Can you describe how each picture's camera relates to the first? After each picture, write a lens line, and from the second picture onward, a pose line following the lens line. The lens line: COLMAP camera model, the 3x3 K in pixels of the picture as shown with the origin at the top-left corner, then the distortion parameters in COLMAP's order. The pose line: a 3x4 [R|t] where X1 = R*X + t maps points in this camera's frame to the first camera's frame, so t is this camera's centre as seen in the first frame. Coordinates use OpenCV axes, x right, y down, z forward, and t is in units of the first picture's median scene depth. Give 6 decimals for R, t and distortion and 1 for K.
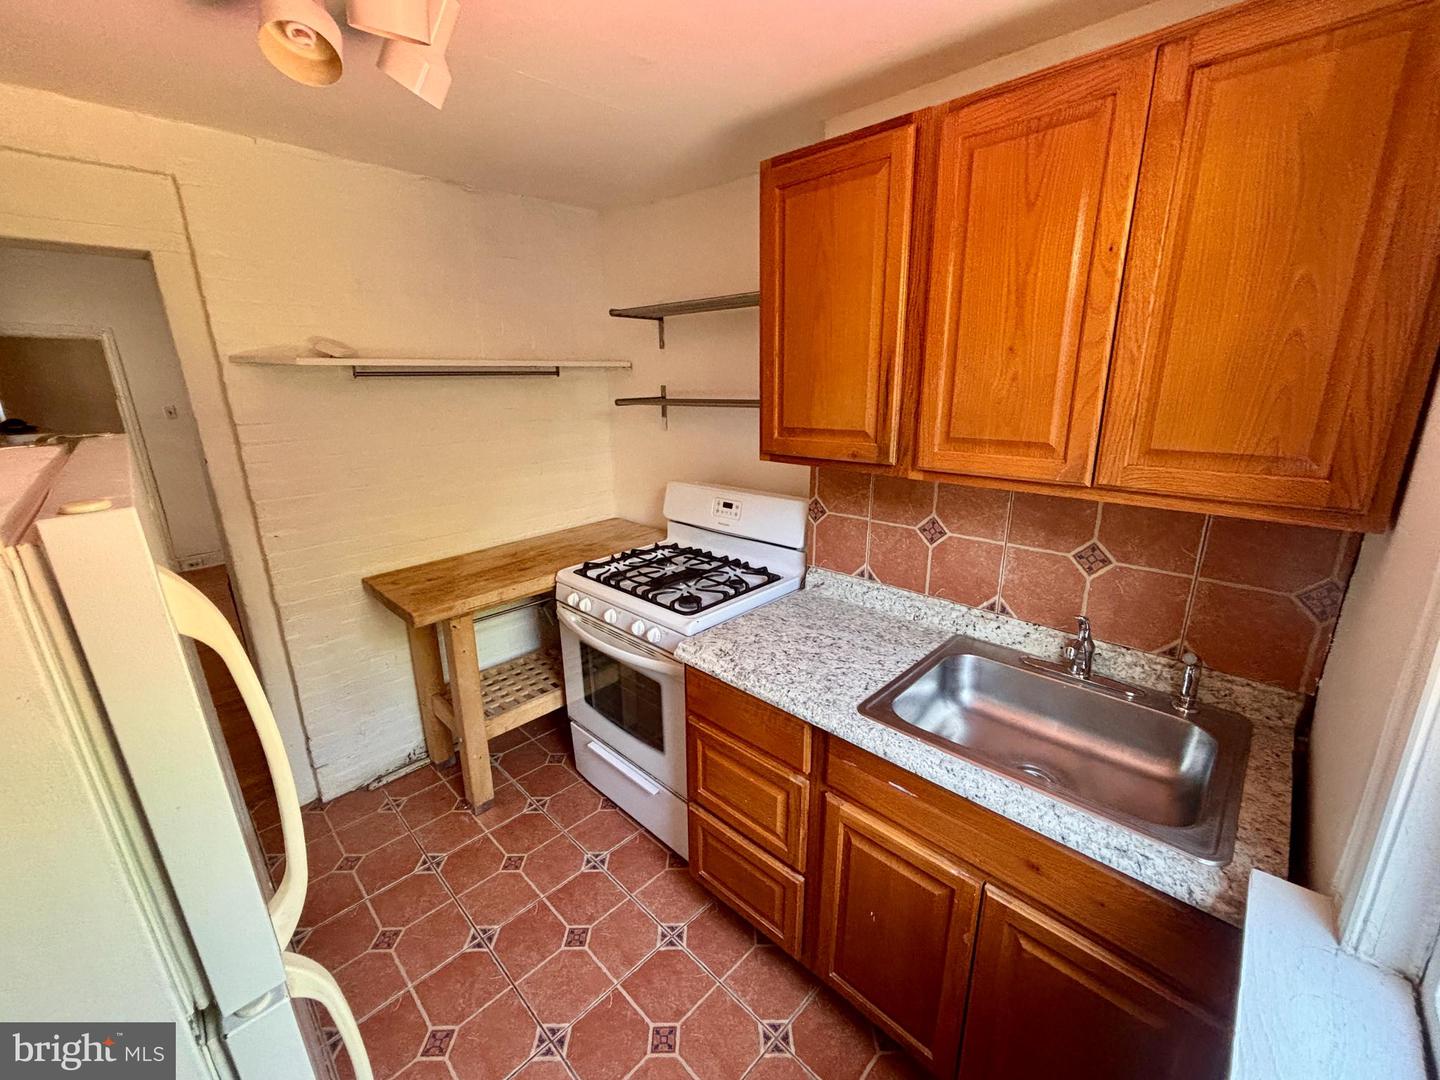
lens RADIAL K [[585.3, 0, 727.7], [0, 585.3, 545.5], [0, 0, 1]] dist [0.001854, 0.000100]
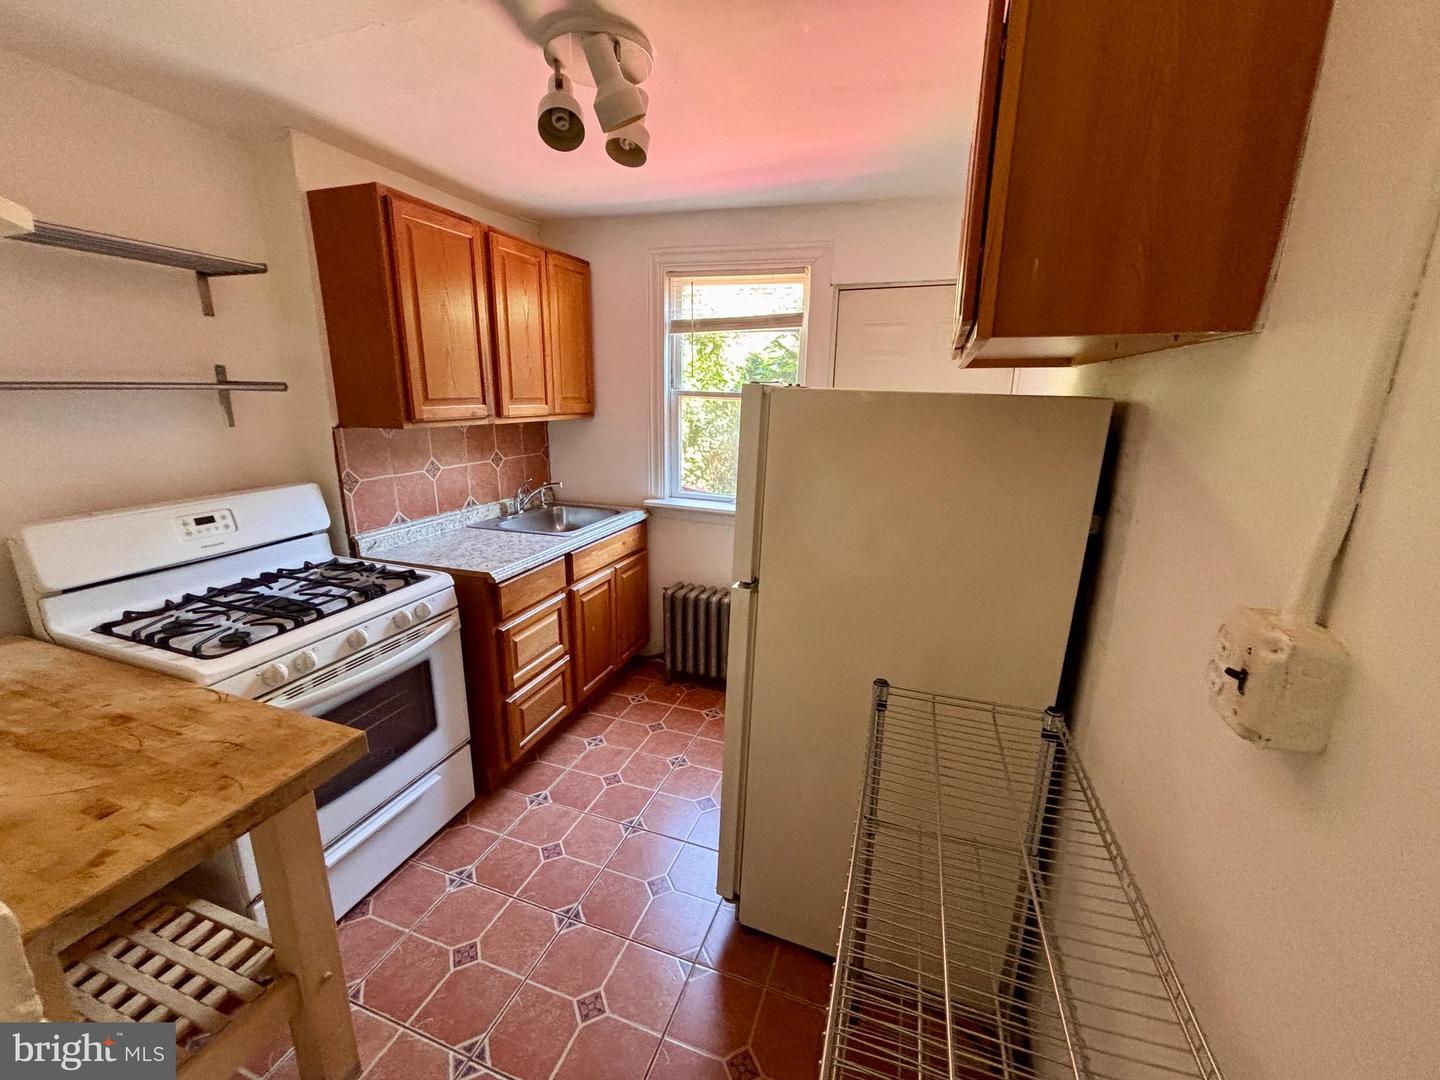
lens RADIAL K [[585.3, 0, 725.7], [0, 585.3, 531.2], [0, 0, 1]] dist [0.001854, 0.000100]
pose [[-0.417350, -0.213444, 0.883323, -1.224209], [0.242006, 0.910818, 0.334431, -0.186965], [-0.875929, 0.353345, -0.328475, 0.829781]]
